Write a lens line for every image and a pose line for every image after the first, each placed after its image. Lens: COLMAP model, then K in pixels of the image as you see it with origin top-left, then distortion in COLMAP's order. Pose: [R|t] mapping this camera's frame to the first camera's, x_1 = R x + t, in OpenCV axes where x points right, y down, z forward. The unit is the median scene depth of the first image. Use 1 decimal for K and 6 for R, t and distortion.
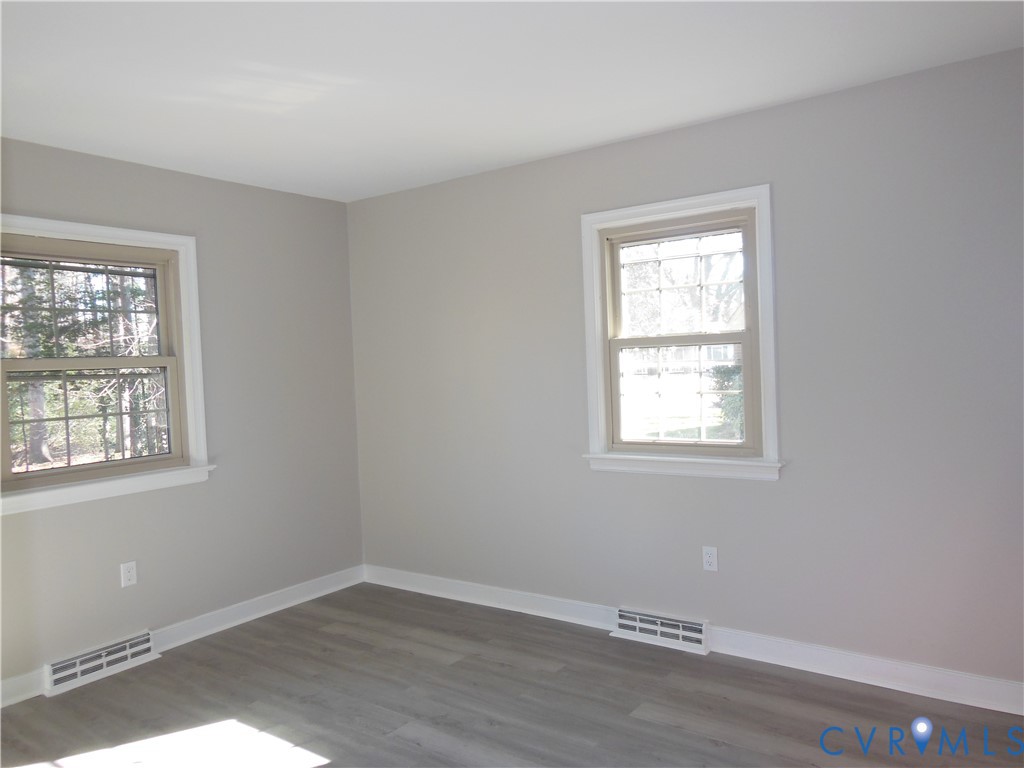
lens RADIAL K [[765.7, 0, 511.3], [0, 765.7, 373.0], [0, 0, 1]] dist [-0.002356, 0.067774]
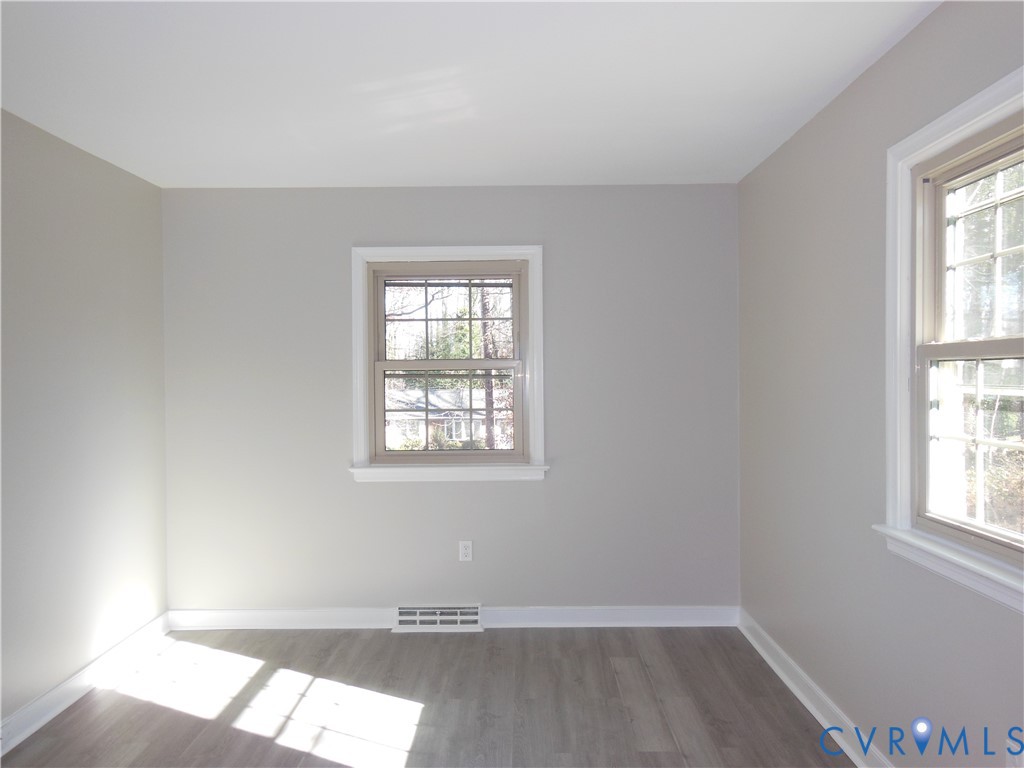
lens RADIAL K [[765.7, 0, 517.0], [0, 765.7, 379.1], [0, 0, 1]] dist [-0.002356, 0.067774]
pose [[0.586178, 0.039046, -0.809241, 0.435208], [-0.027007, 0.999225, 0.028650, -0.025849], [0.809732, 0.005061, 0.586778, 0.381239]]
